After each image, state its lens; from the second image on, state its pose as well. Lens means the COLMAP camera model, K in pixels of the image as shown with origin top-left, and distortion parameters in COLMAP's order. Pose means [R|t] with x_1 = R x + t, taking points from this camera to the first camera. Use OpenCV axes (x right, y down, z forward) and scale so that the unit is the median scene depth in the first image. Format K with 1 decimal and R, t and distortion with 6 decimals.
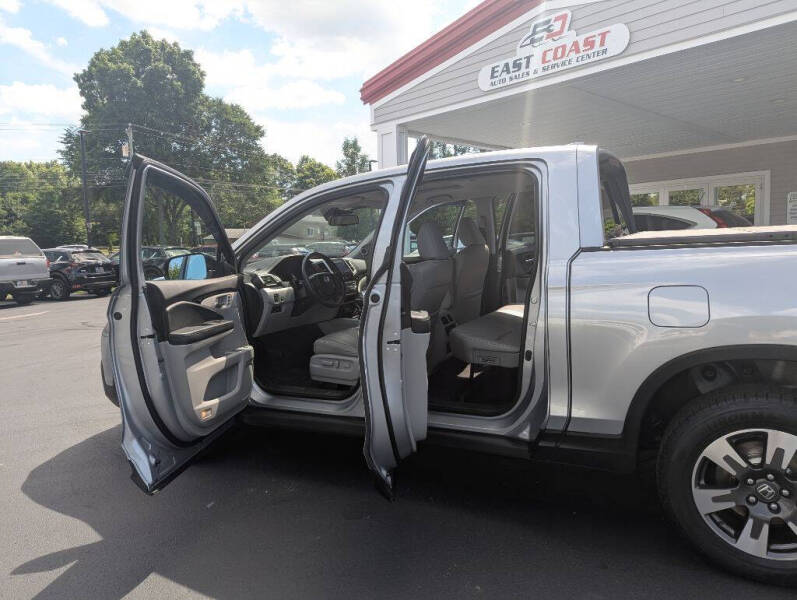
lens RADIAL K [[562.0, 0, 399.2], [0, 562.0, 289.8], [0, 0, 1]] dist [0.057669, -0.049223]
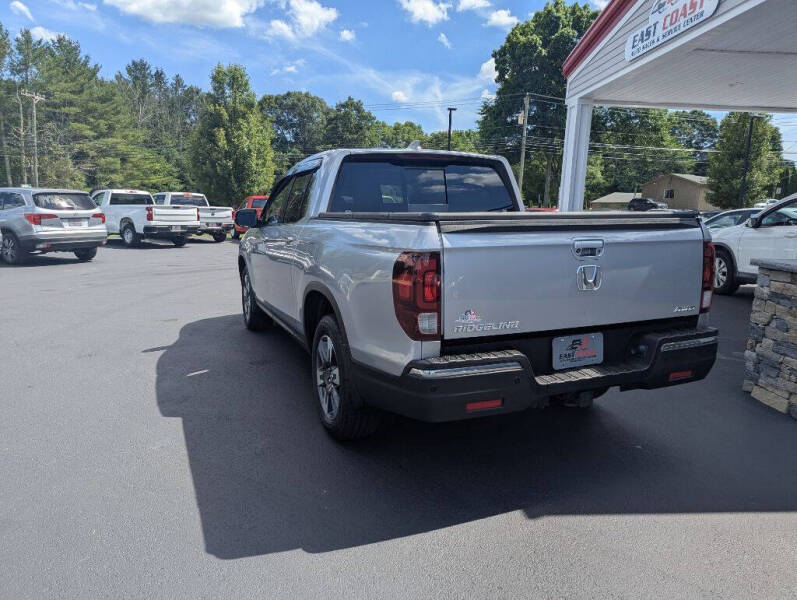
lens RADIAL K [[562.0, 0, 398.8], [0, 562.0, 295.9], [0, 0, 1]] dist [0.057669, -0.049223]
pose [[0.766064, 0.146729, -0.625793, 0.547202], [-0.099280, 0.988923, 0.110339, -0.019082], [0.635051, -0.022398, 0.772146, -0.027110]]
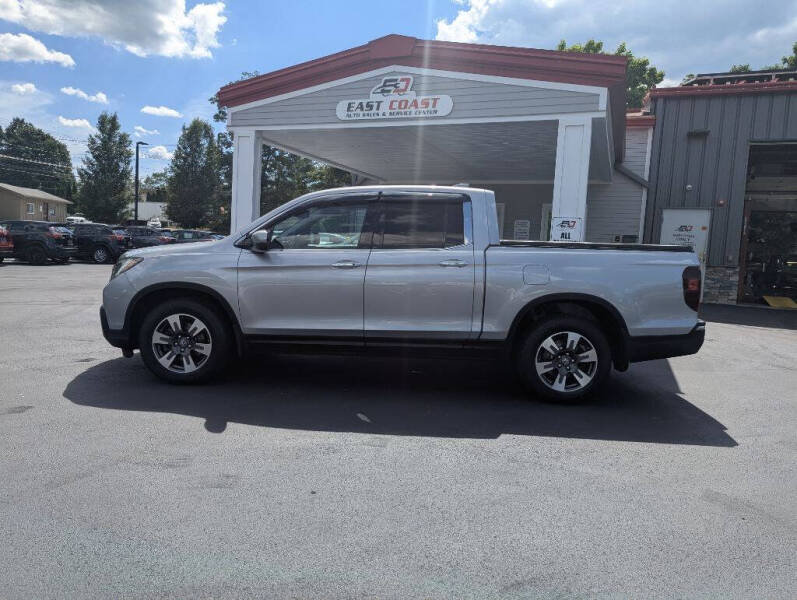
lens RADIAL K [[562.0, 0, 394.6], [0, 562.0, 287.4], [0, 0, 1]] dist [0.057669, -0.049223]
pose [[0.903430, 0.040735, 0.426796, -0.279676], [-0.039585, 0.999149, -0.011571, 0.038427], [-0.426905, -0.006441, 0.904274, -0.213969]]
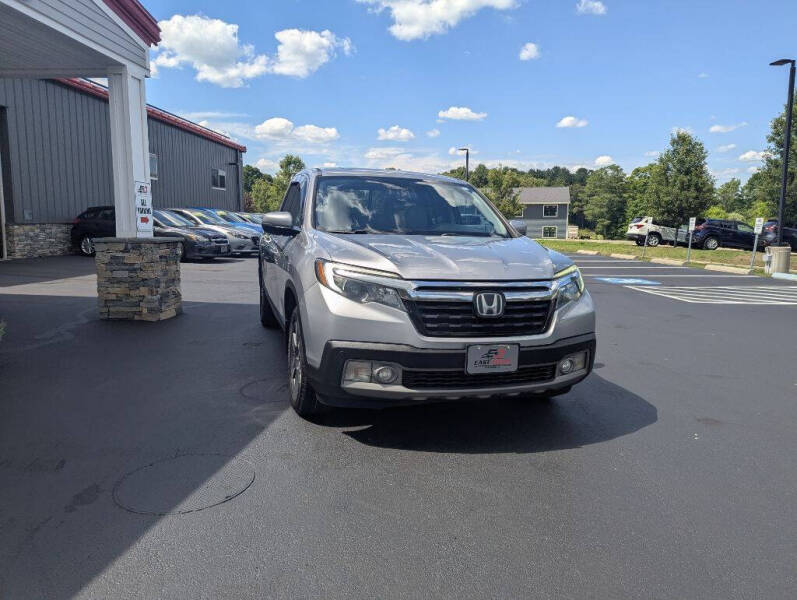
lens RADIAL K [[562.0, 0, 401.0], [0, 562.0, 285.4], [0, 0, 1]] dist [0.057669, -0.049223]
pose [[-0.699648, -0.059130, 0.712037, -0.556839], [0.068243, 0.986483, 0.148976, -0.066791], [-0.711221, 0.152823, -0.686156, 1.072161]]
